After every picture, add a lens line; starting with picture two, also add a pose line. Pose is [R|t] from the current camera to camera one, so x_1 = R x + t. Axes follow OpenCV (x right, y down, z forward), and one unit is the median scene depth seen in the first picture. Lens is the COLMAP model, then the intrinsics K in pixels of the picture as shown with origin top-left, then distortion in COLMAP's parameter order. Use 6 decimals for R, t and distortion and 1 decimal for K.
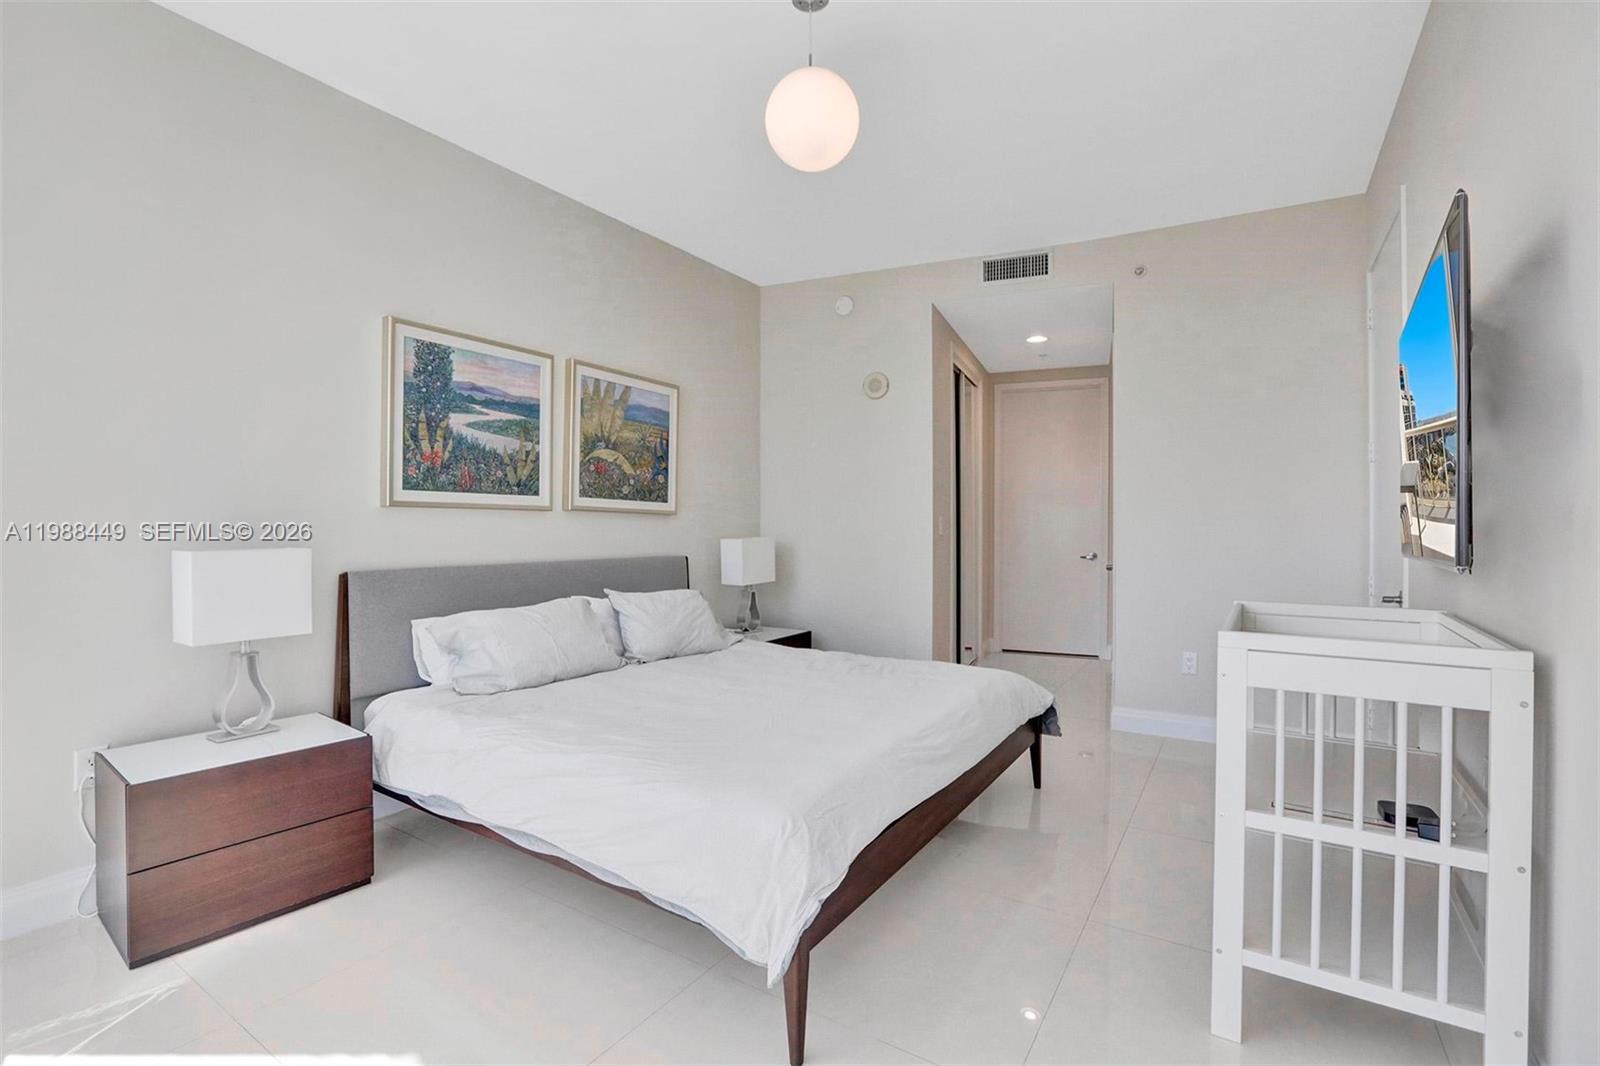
lens RADIAL K [[740.3, 0, 800.0], [0, 740.3, 533.0], [0, 0, 1]] dist [-0.037595, 0.020261]
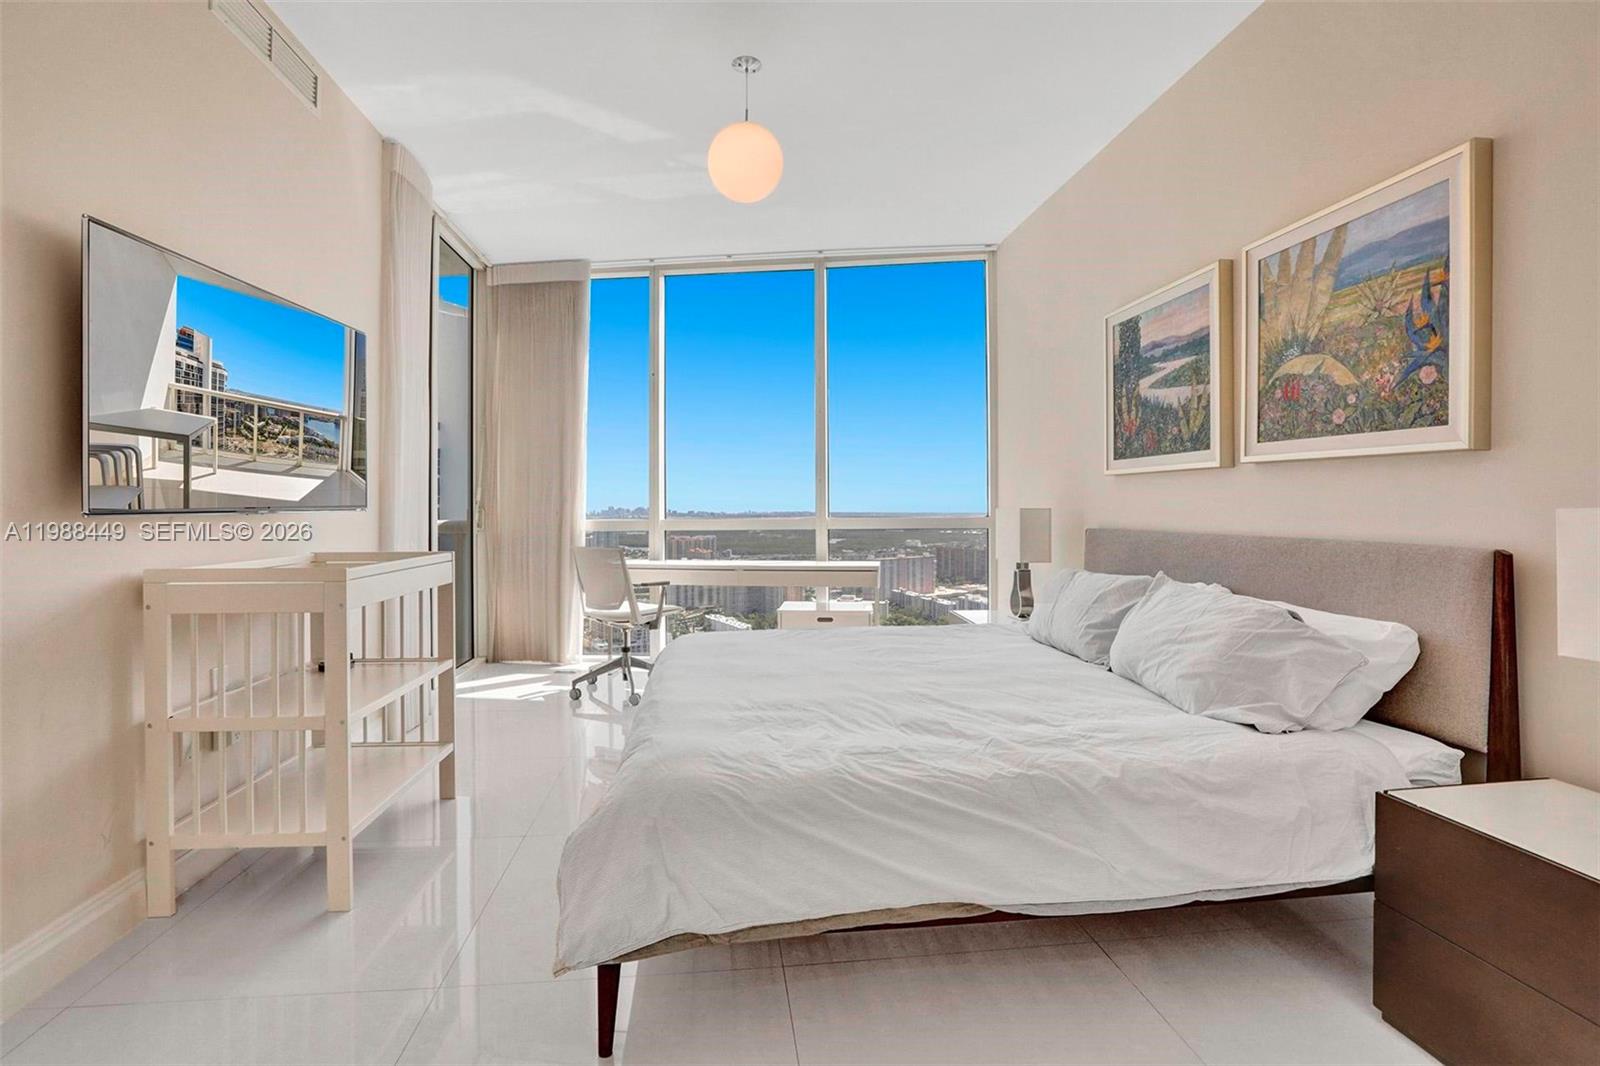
lens RADIAL K [[762.9, 0, 784.8], [0, 762.9, 506.3], [0, 0, 1]] dist [-0.003326, -0.000975]
pose [[-0.787780, -0.003217, -0.615949, 0.499037], [-0.006115, 0.999978, 0.002598, 0.010639], [0.615927, 0.005814, -0.787782, 1.362702]]
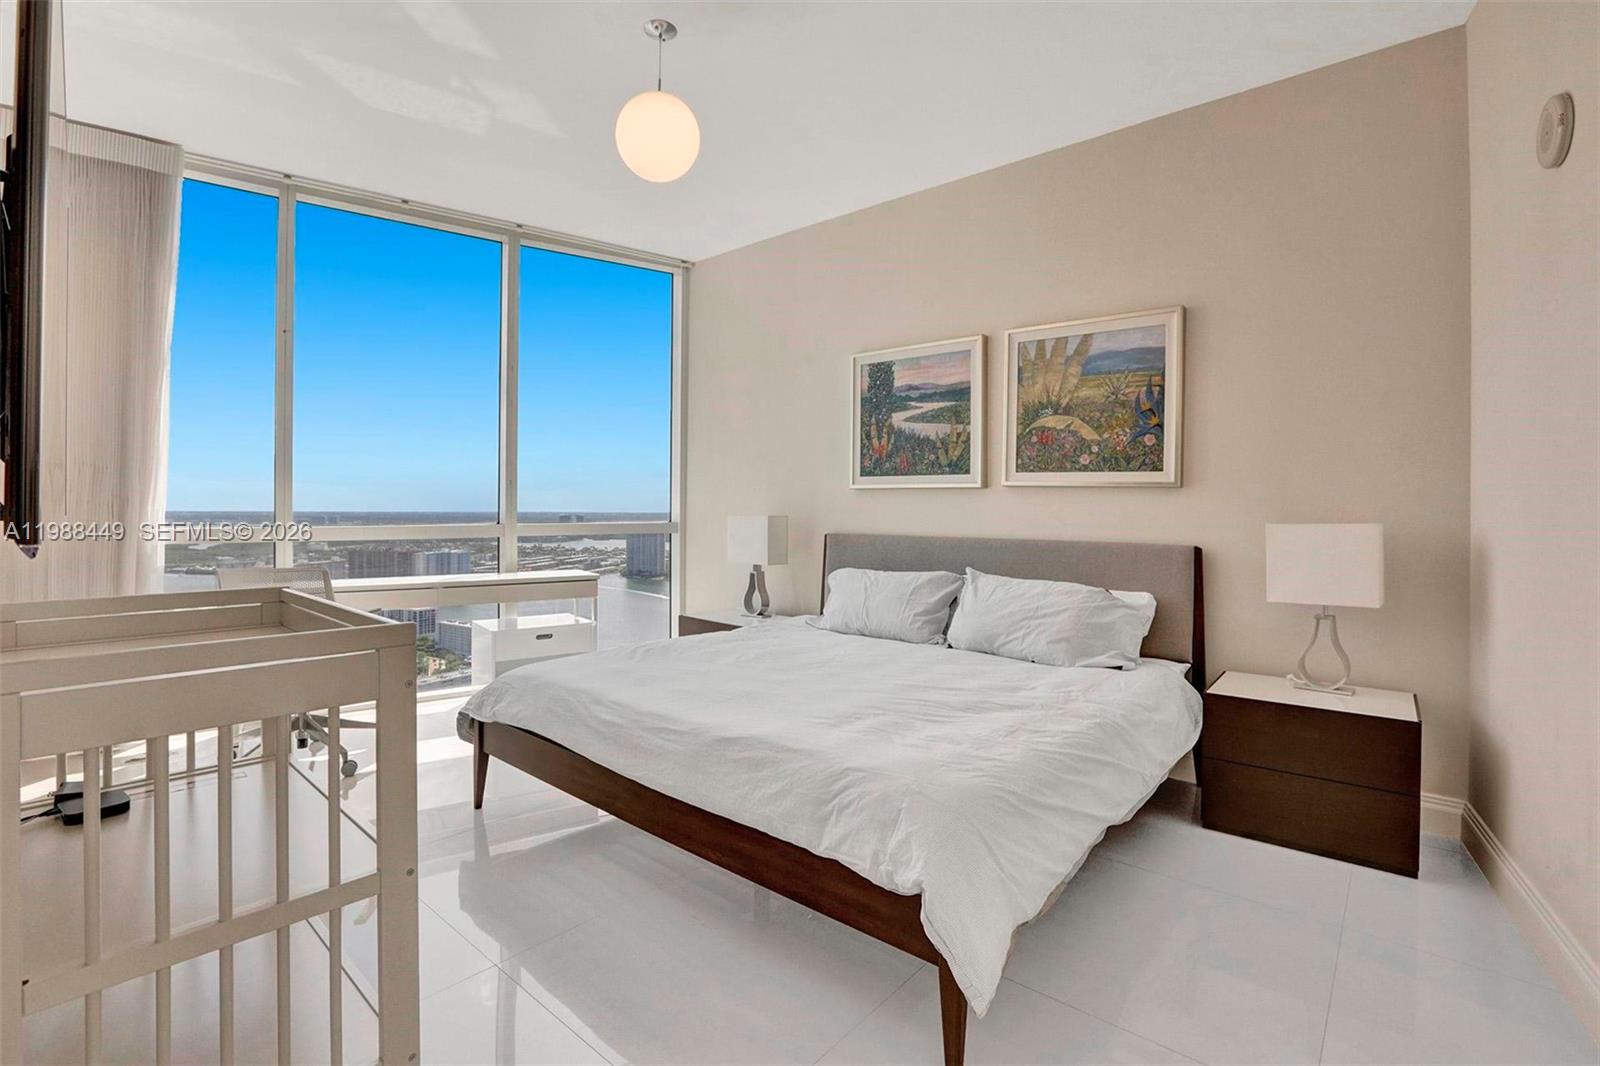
lens RADIAL K [[763.1, 0, 804.5], [0, 763.1, 506.3], [0, 0, 1]] dist [-0.065692, 0.030706]
pose [[-0.143225, -0.009647, -0.989643, 0.742651], [-0.019393, 0.999788, -0.006940, 0.006957], [0.989500, 0.018198, -0.143382, 0.927025]]
